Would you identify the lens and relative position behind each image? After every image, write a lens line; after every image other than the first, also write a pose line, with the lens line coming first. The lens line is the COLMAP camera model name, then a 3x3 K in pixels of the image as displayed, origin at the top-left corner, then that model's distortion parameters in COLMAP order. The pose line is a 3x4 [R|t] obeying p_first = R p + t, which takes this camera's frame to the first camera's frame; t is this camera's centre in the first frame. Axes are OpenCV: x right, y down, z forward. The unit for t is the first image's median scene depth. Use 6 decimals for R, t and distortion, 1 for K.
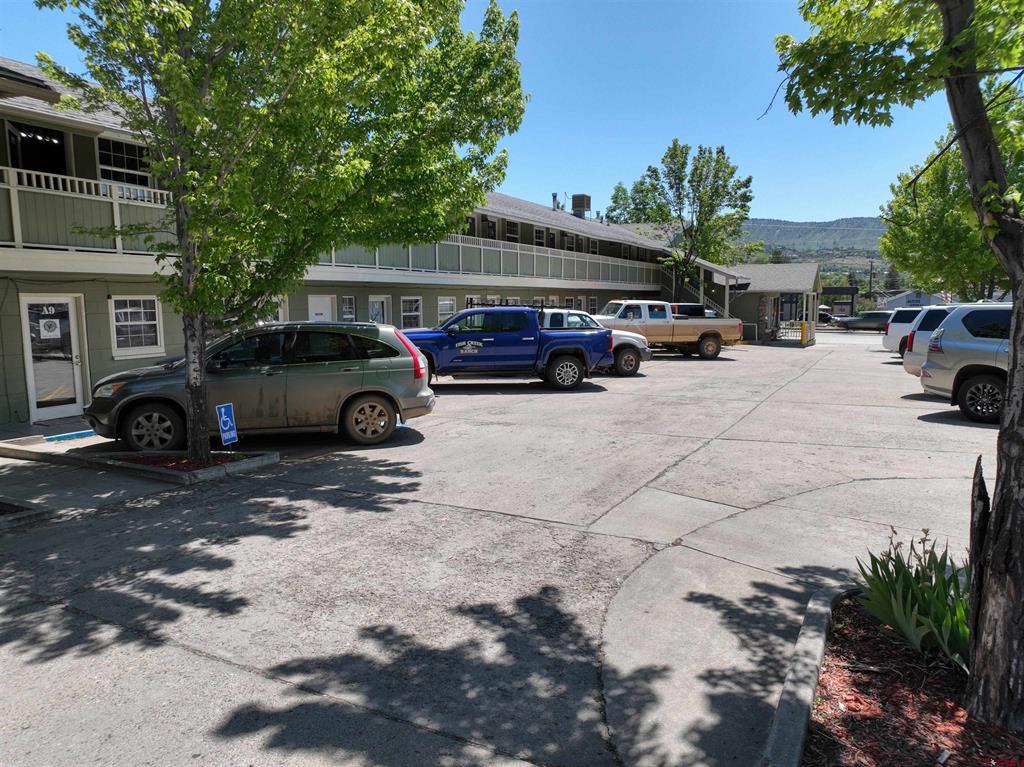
lens RADIAL K [[712.1, 0, 512.0], [0, 712.1, 383.5], [0, 0, 1]] dist [0.028855, -0.001004]
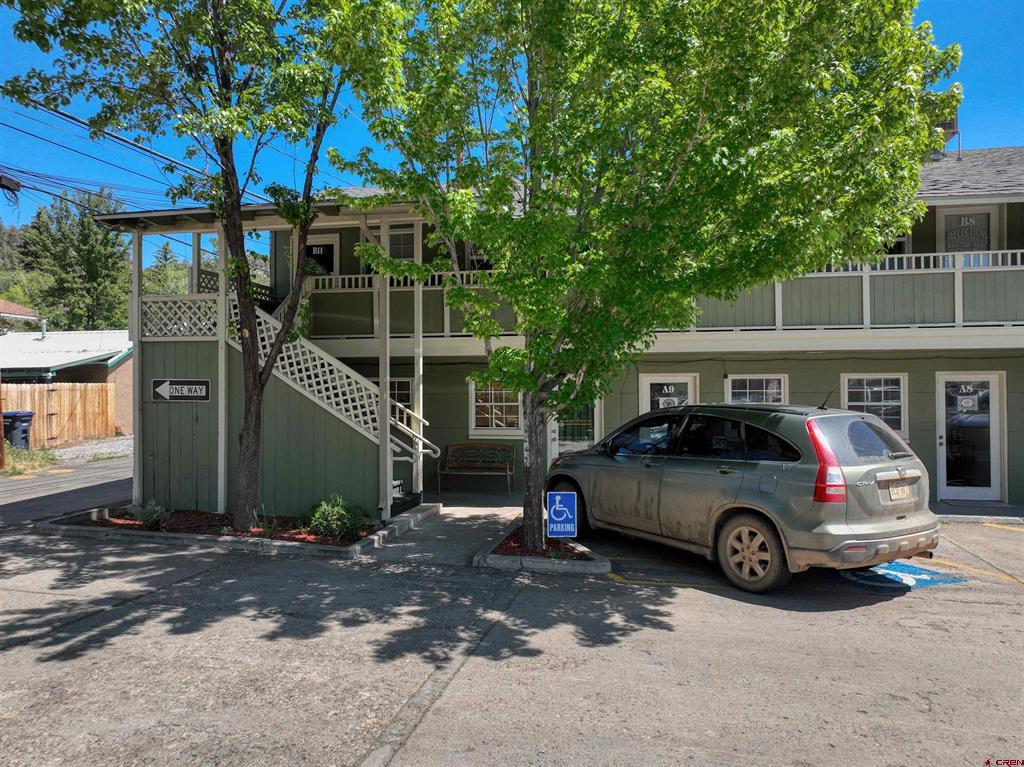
lens RADIAL K [[703.7, 0, 513.2], [0, 703.7, 368.0], [0, 0, 1]] dist [-0.019496, -0.001850]
pose [[0.294527, -0.016948, -0.955493, 0.556933], [-0.107471, 0.992913, -0.050739, -0.096803], [0.949581, 0.117632, 0.290618, 0.877204]]
